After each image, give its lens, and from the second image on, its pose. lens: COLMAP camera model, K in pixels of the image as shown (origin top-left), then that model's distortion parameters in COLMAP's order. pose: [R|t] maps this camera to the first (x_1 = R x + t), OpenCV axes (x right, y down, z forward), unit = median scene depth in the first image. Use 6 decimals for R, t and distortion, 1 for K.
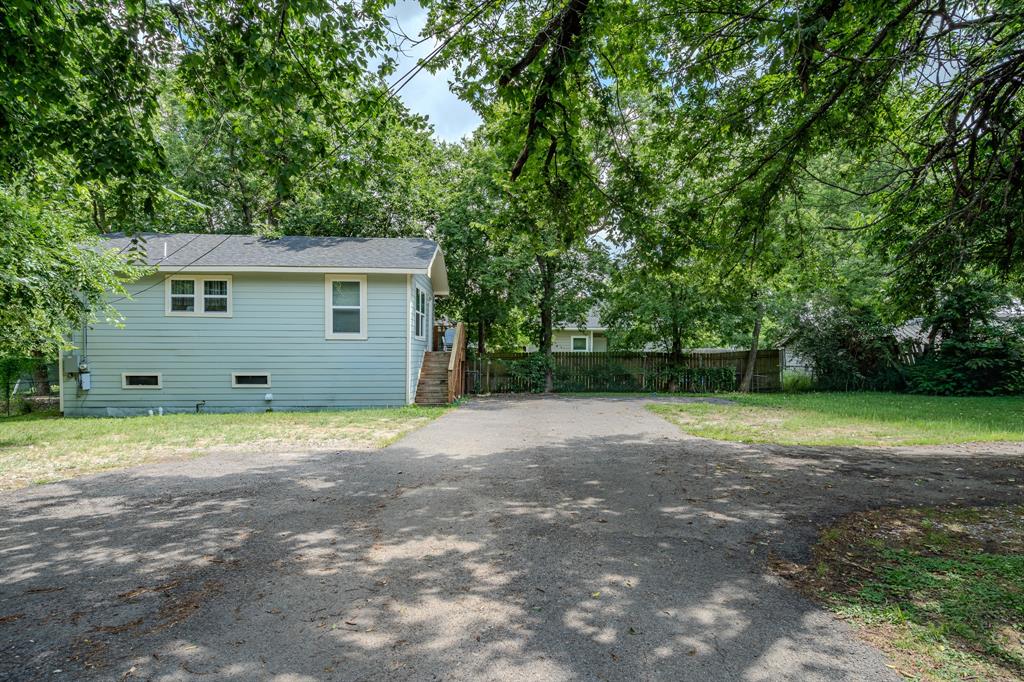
lens RADIAL K [[530.4, 0, 513.7], [0, 530.4, 349.8], [0, 0, 1]] dist [0.001194, 0.000037]
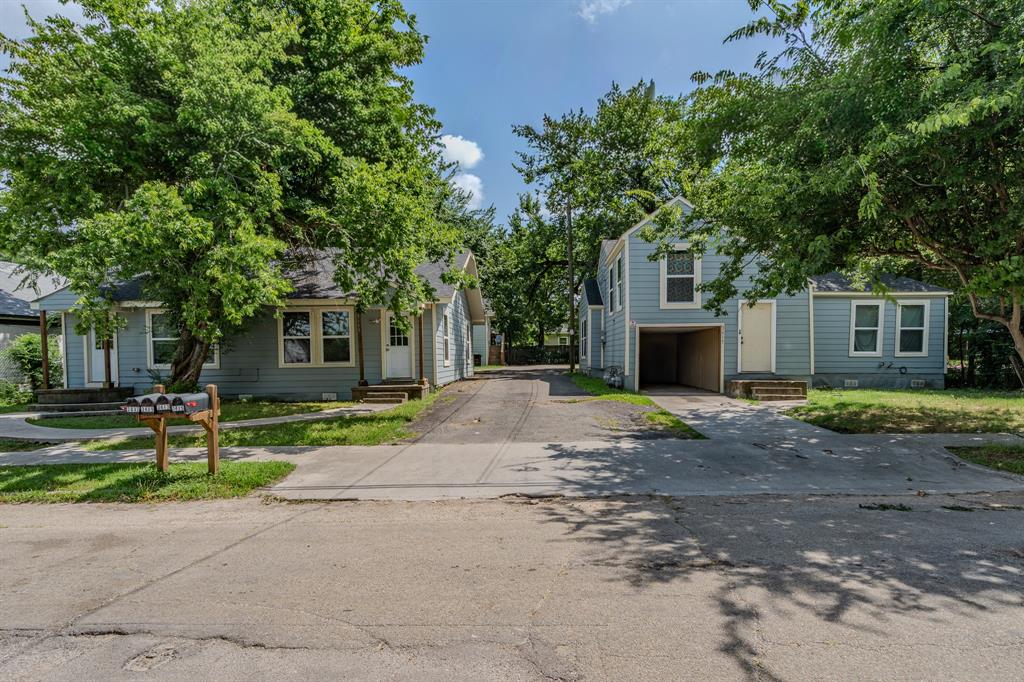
lens RADIAL K [[521.3, 0, 544.1], [0, 521.3, 370.0], [0, 0, 1]] dist [0.004078, -0.000995]
pose [[0.999637, -0.011479, 0.024380, 0.018411], [0.010347, 0.998884, 0.046074, 0.007331], [-0.024882, -0.045805, 0.998640, -1.269616]]
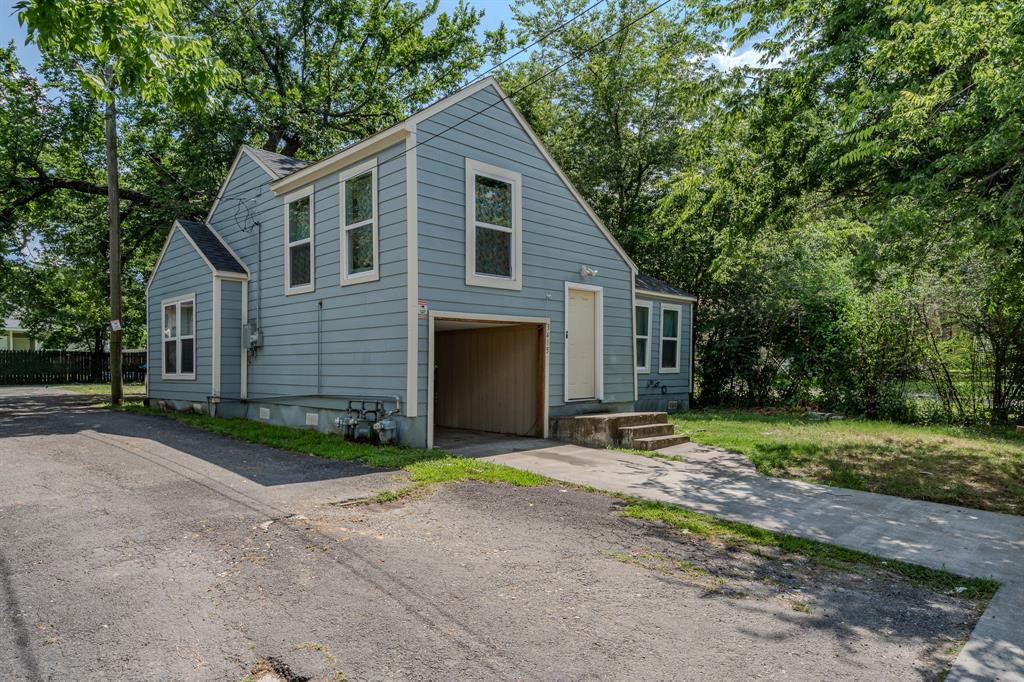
lens RADIAL K [[616.4, 0, 513.2], [0, 616.4, 364.8], [0, 0, 1]] dist [0.027165, -0.000513]
pose [[0.690890, -0.006922, 0.722927, -0.098011], [-0.006322, 0.999858, 0.015615, 0.008271], [-0.722932, -0.015359, 0.690748, -0.883704]]
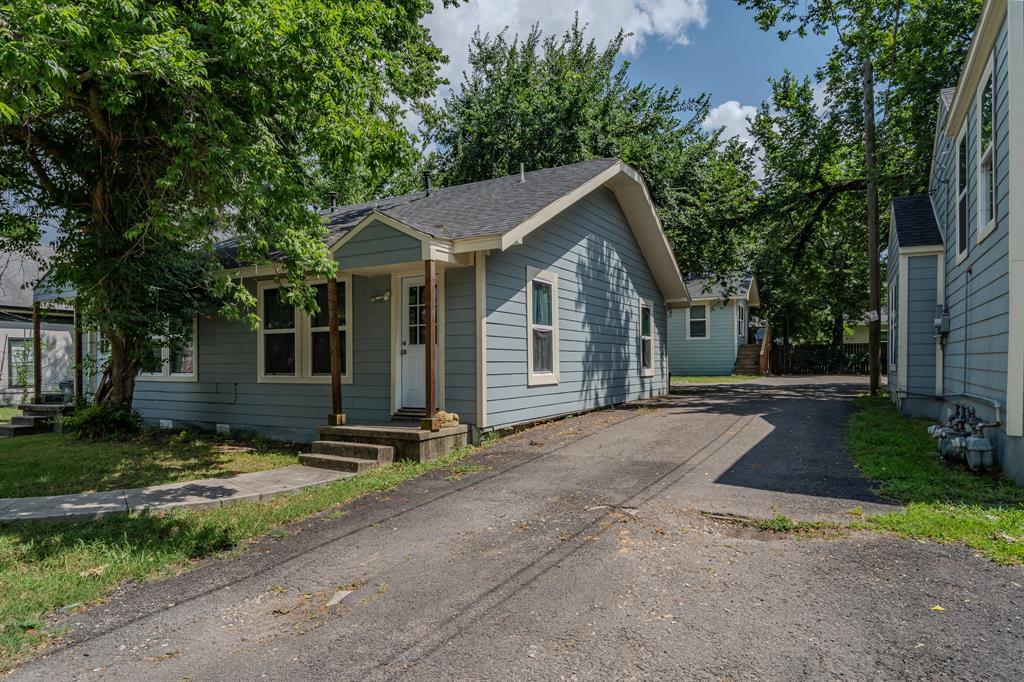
lens RADIAL K [[616.4, 0, 501.2], [0, 616.4, 355.9], [0, 0, 1]] dist [0.027165, -0.000513]
pose [[0.873467, -0.010074, -0.486779, 0.090910], [0.016024, 0.999839, 0.008061, 0.010759], [0.486619, -0.014841, 0.873488, -0.884188]]
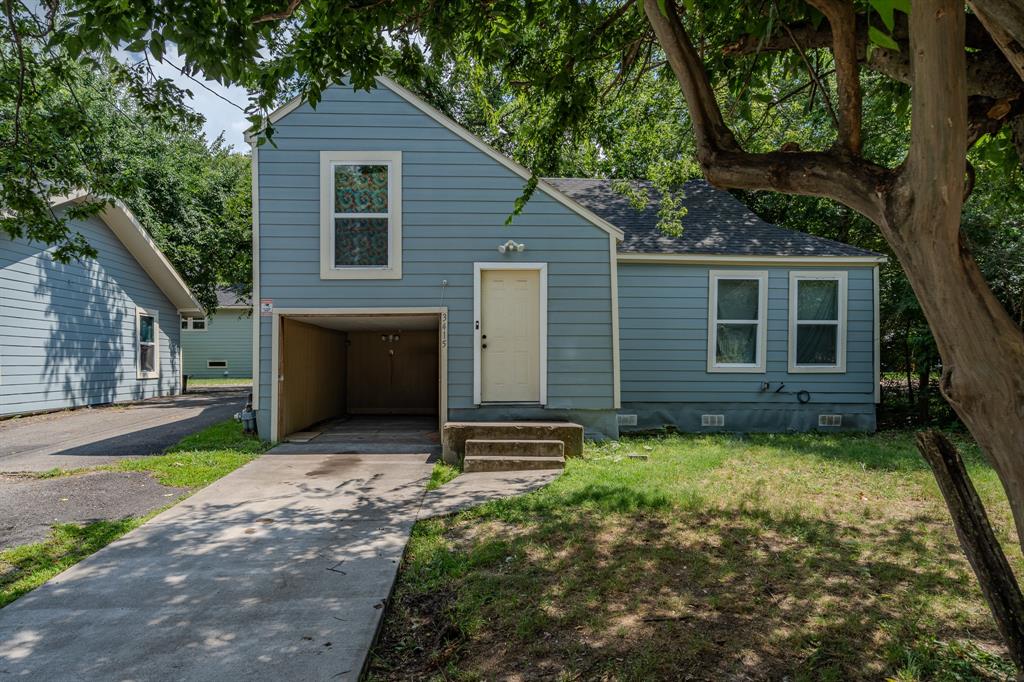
lens RADIAL K [[615.6, 0, 507.7], [0, 615.6, 349.2], [0, 0, 1]] dist [0.006612, 0.001376]
pose [[0.997186, -0.005911, 0.074730, 0.293170], [0.005953, 0.999982, -0.000330, 0.008108], [-0.074727, 0.000773, 0.997204, -0.993976]]
